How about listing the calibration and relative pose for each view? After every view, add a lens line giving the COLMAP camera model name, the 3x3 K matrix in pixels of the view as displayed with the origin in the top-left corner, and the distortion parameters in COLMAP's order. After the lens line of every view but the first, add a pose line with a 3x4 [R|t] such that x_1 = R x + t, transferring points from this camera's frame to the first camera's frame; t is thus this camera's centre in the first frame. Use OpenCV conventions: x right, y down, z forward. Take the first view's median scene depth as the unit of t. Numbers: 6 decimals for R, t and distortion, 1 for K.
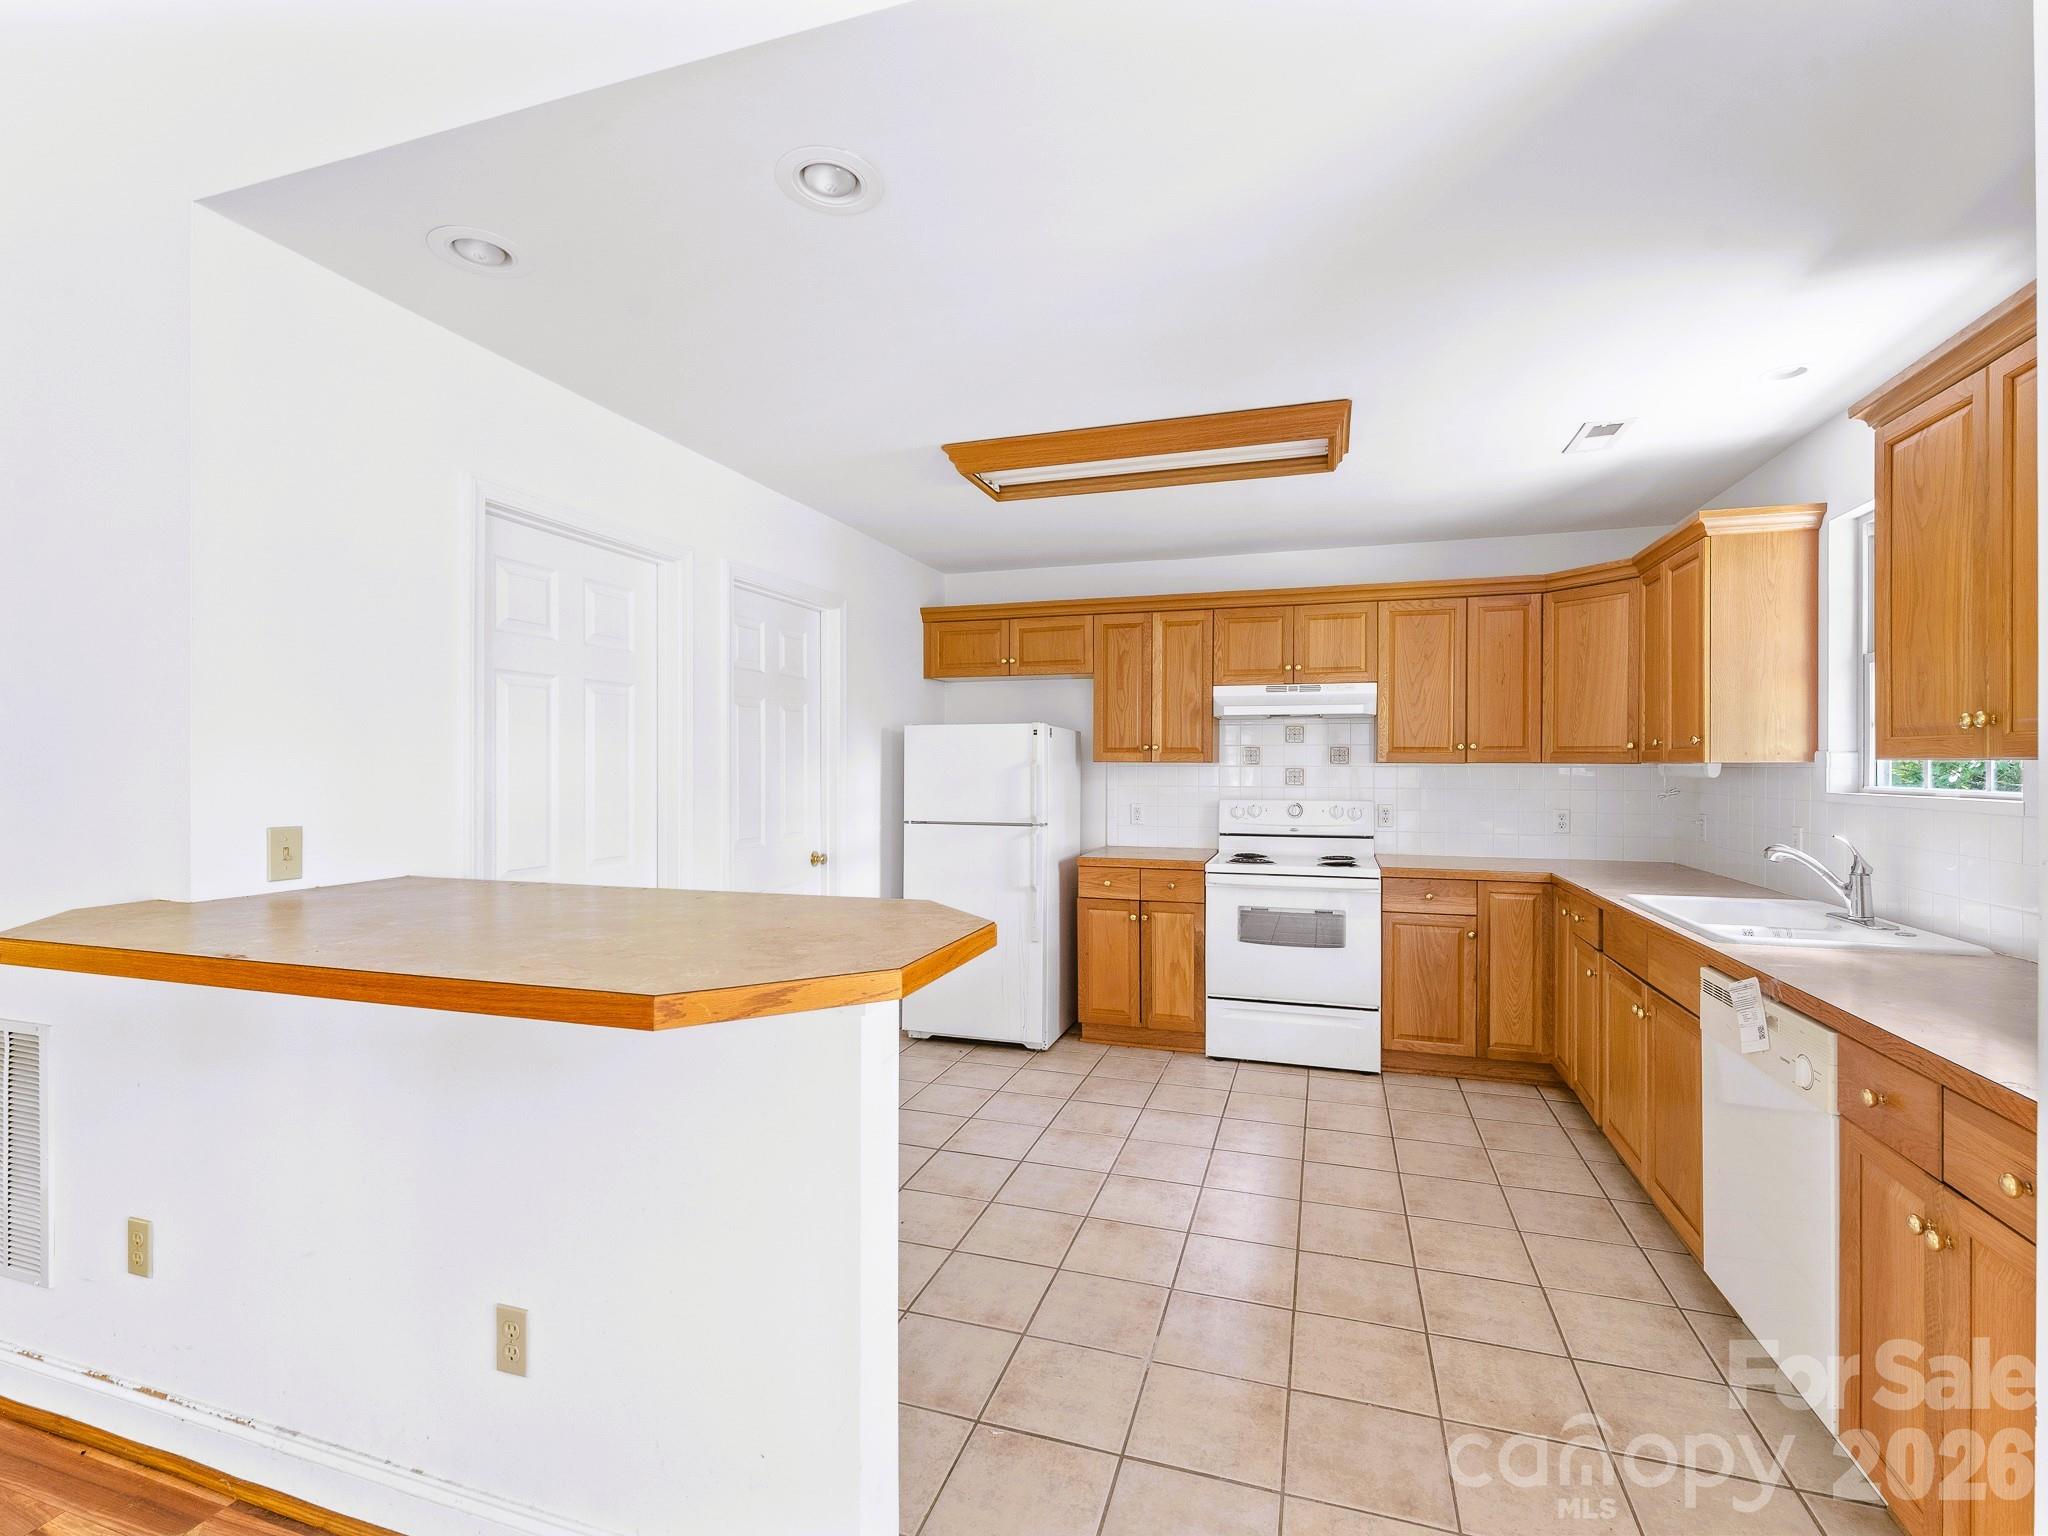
lens RADIAL K [[931.6, 0, 1029.1], [0, 931.6, 766.5], [0, 0, 1]] dist [0.001070, -0.001509]
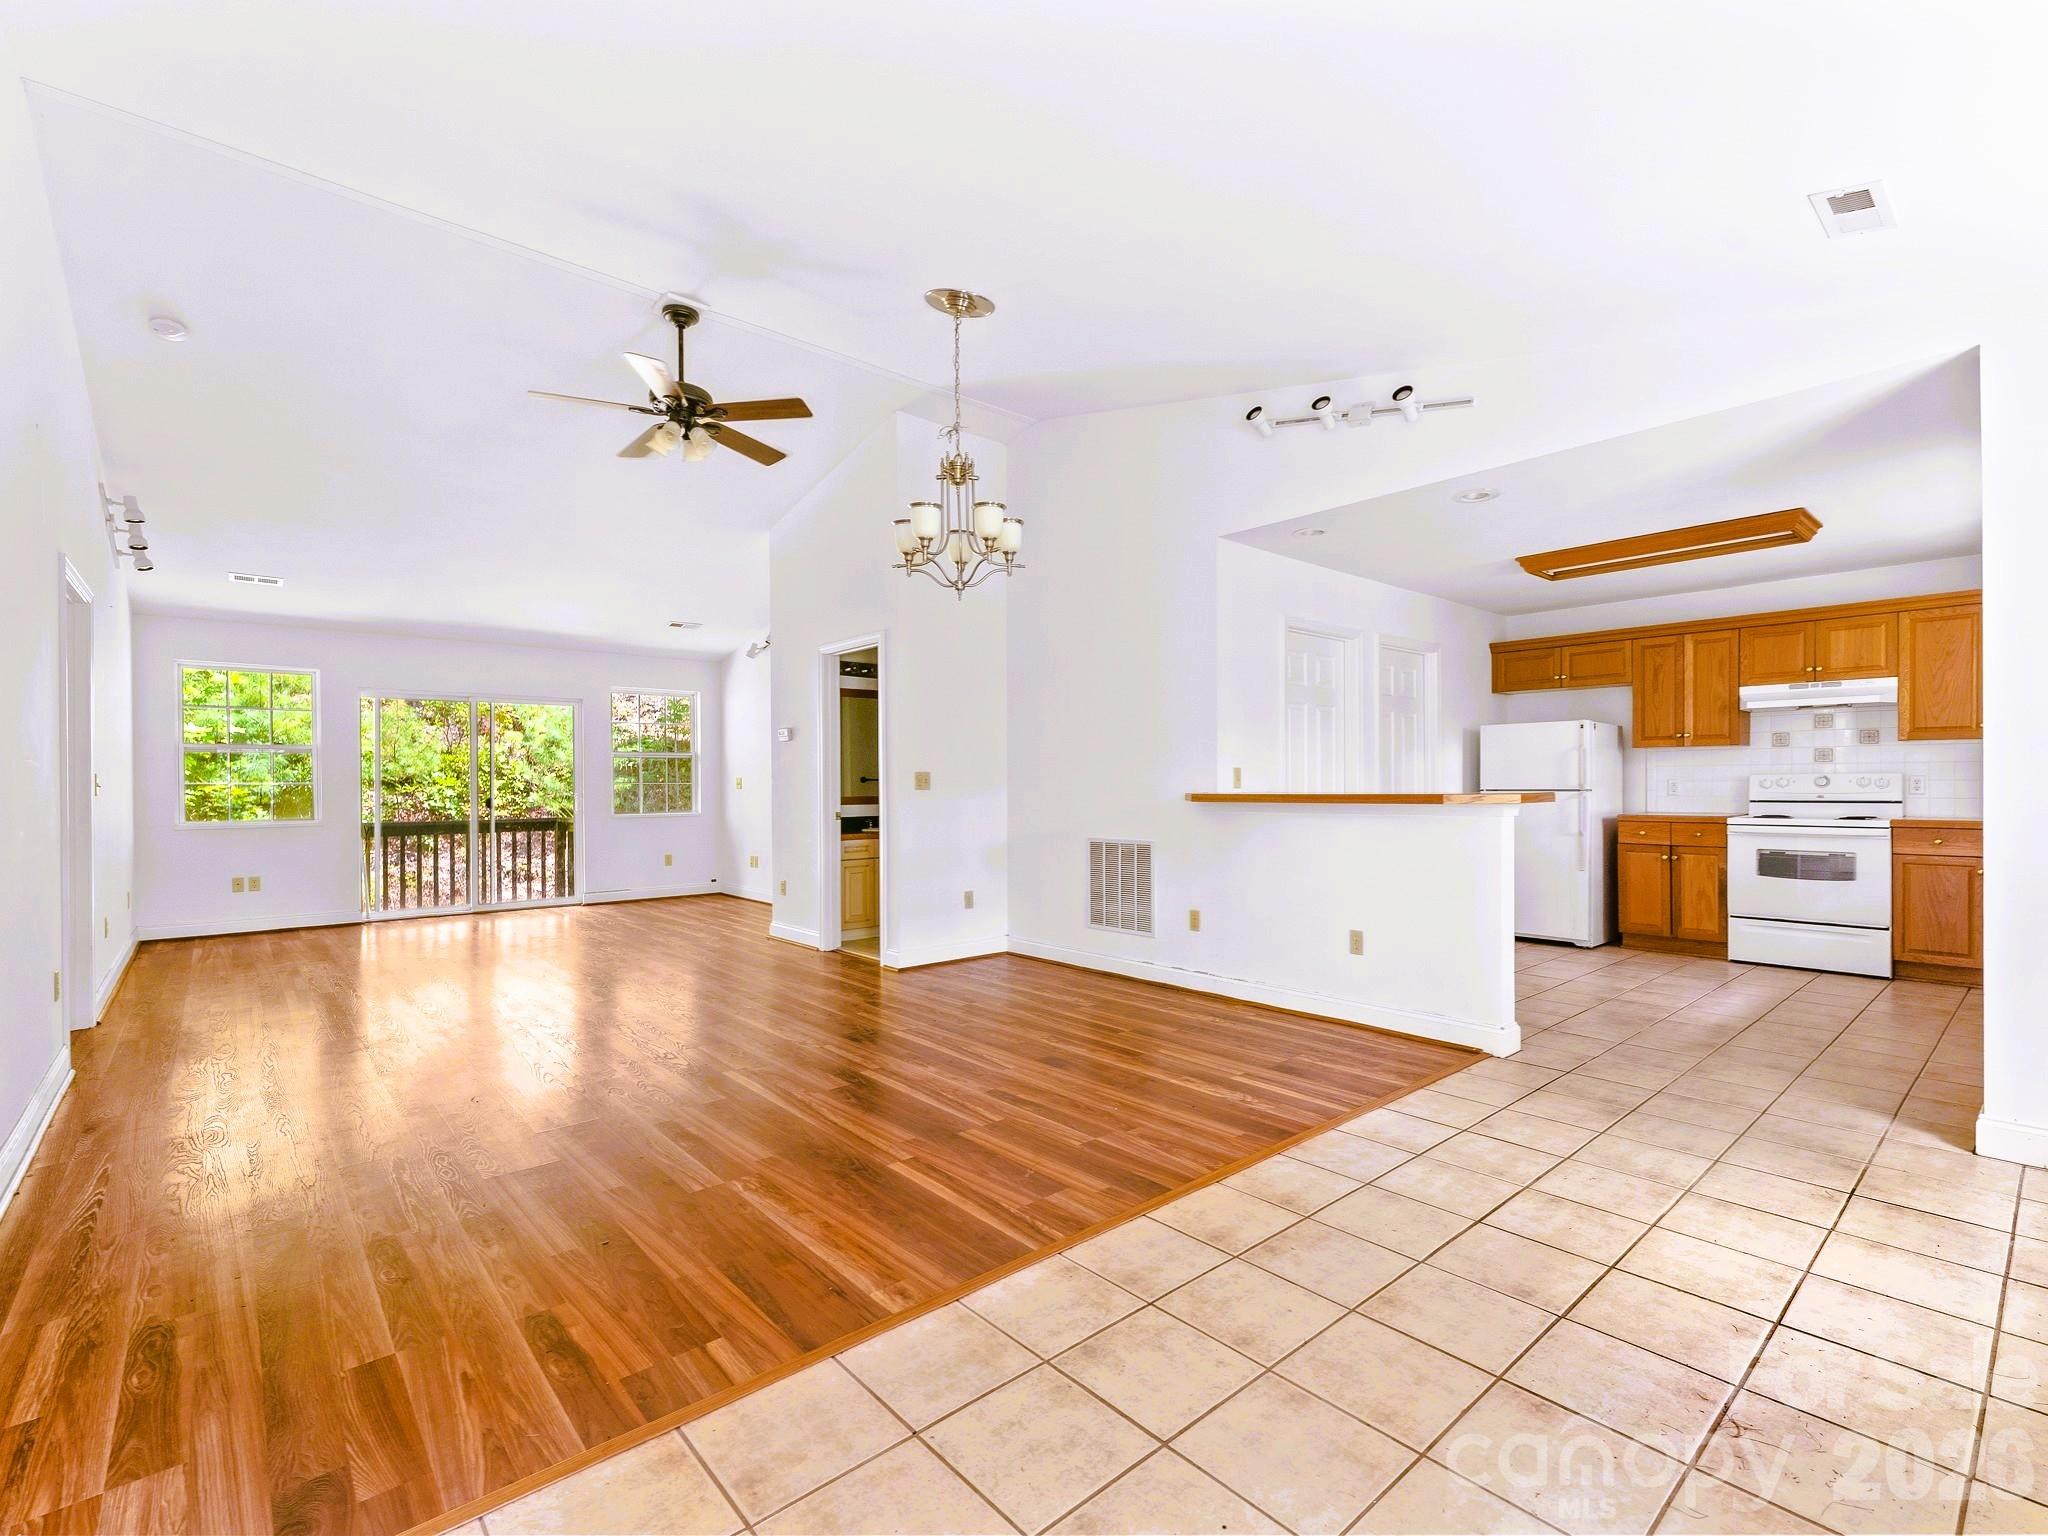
lens RADIAL K [[931.6, 0, 1031.1], [0, 931.6, 787.8], [0, 0, 1]] dist [0.001070, -0.001509]
pose [[0.858707, -0.002703, -0.512459, 0.013263], [0.004423, 0.999988, 0.002138, 0.052059], [0.512447, -0.004102, 0.858709, -0.684738]]
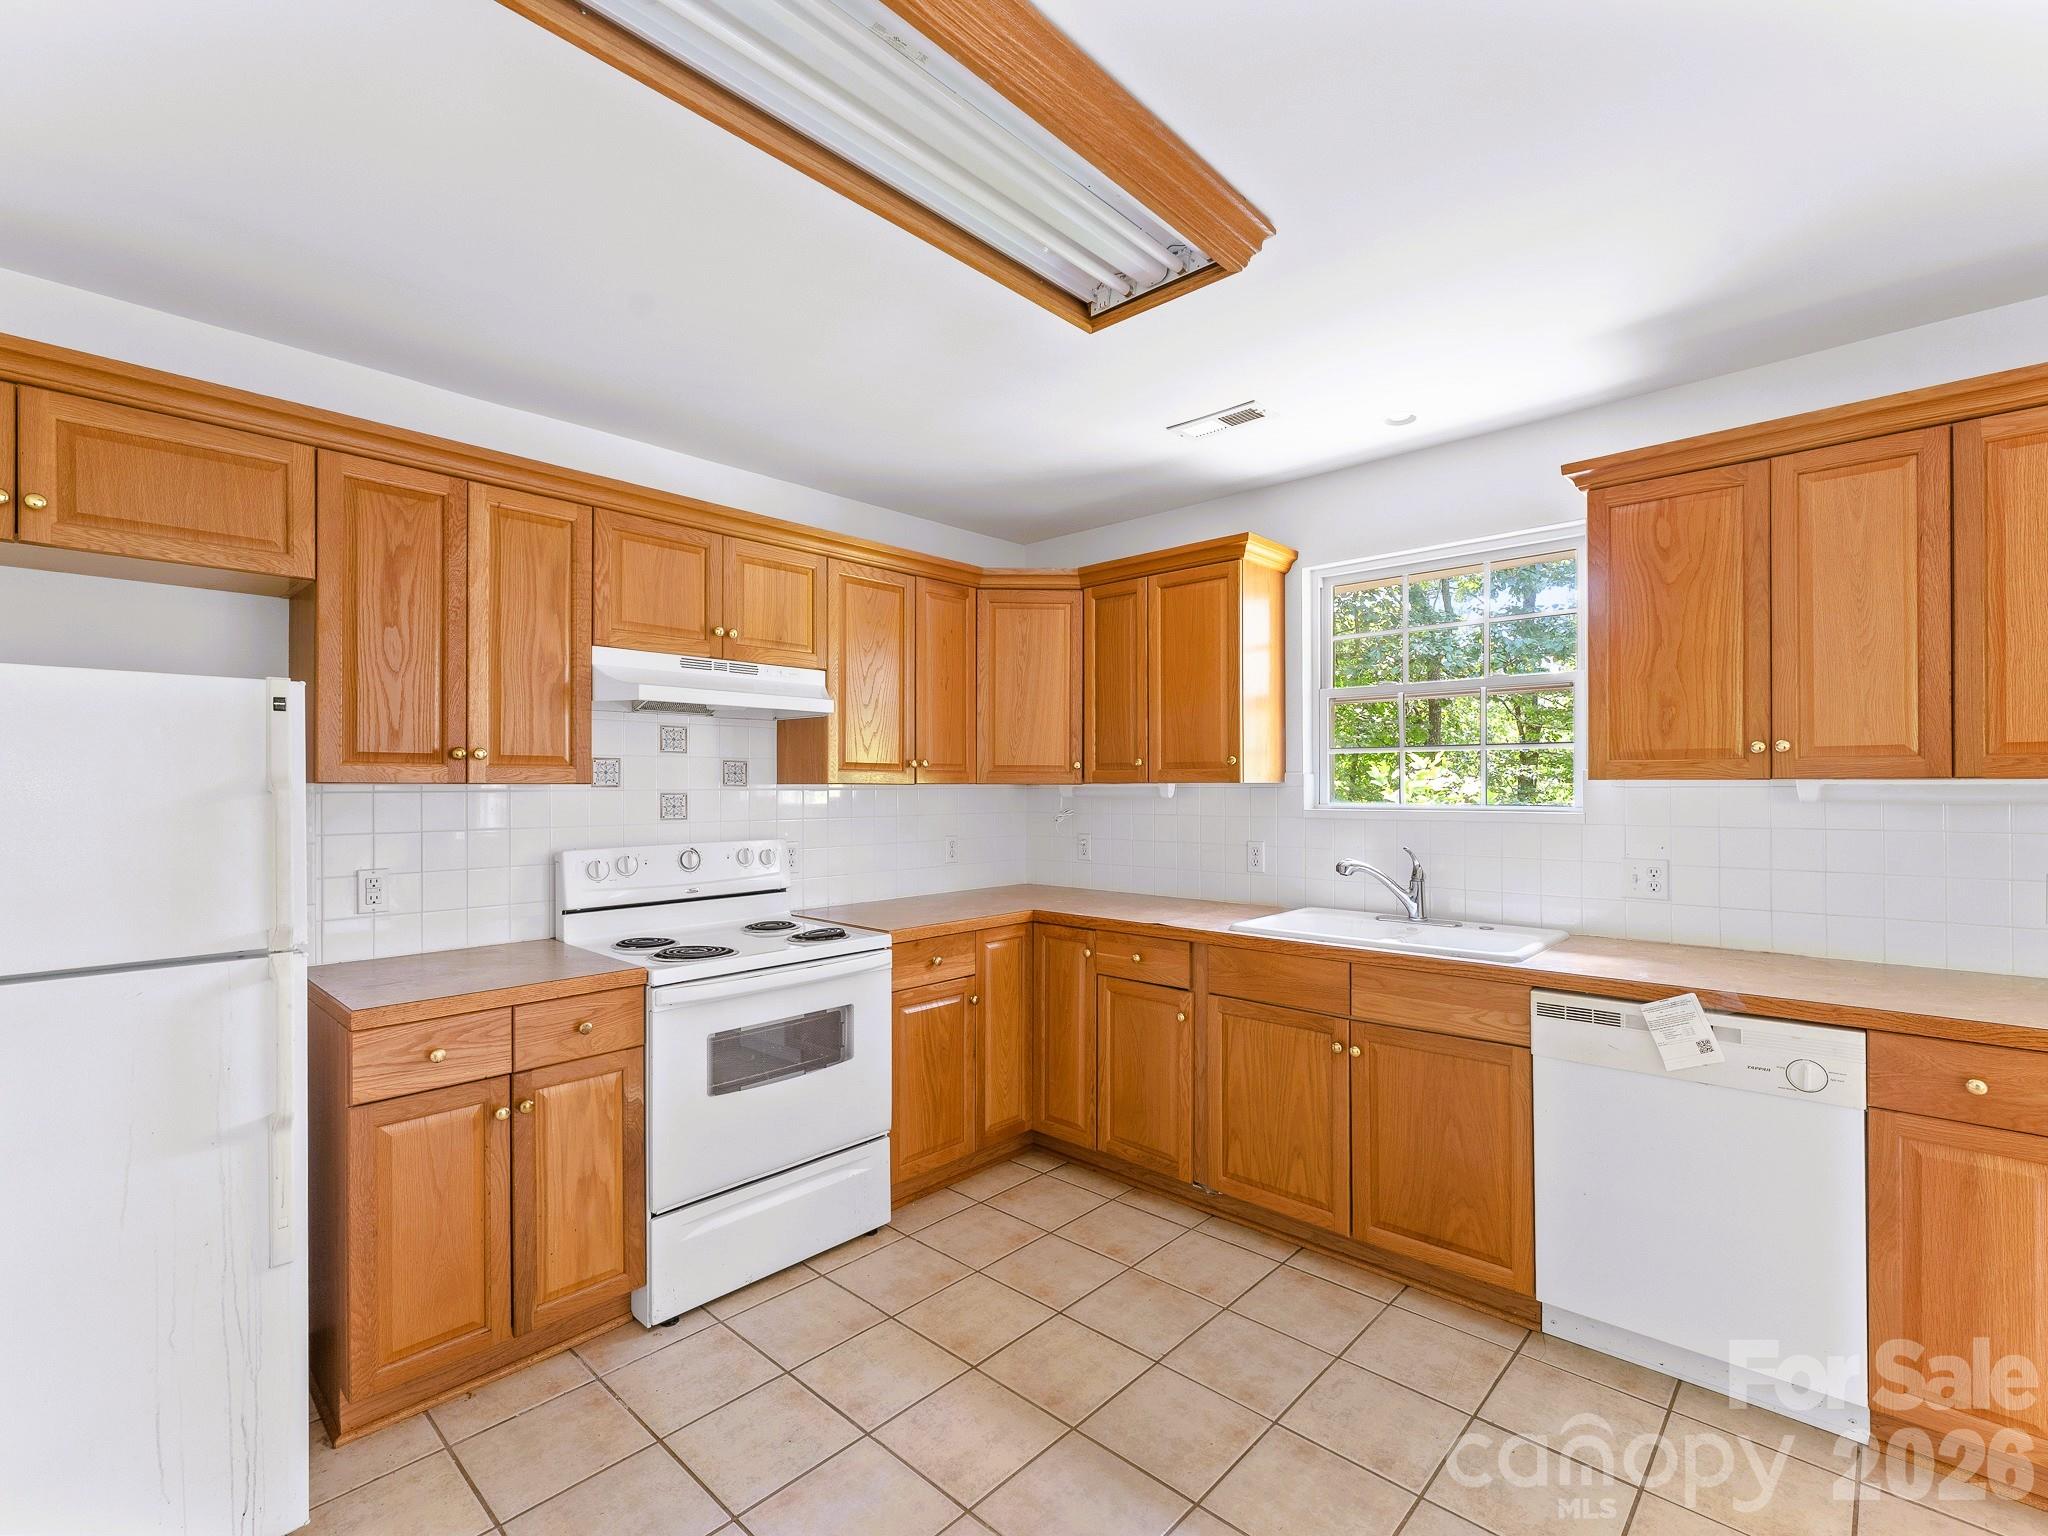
lens RADIAL K [[931.6, 0, 1026.1], [0, 931.6, 782.6], [0, 0, 1]] dist [0.001070, -0.001509]
pose [[0.423164, 0.000370, 0.906053, -0.206698], [0.006777, 0.999971, -0.003573, -0.001595], [-0.906028, 0.007652, 0.423149, 0.568719]]
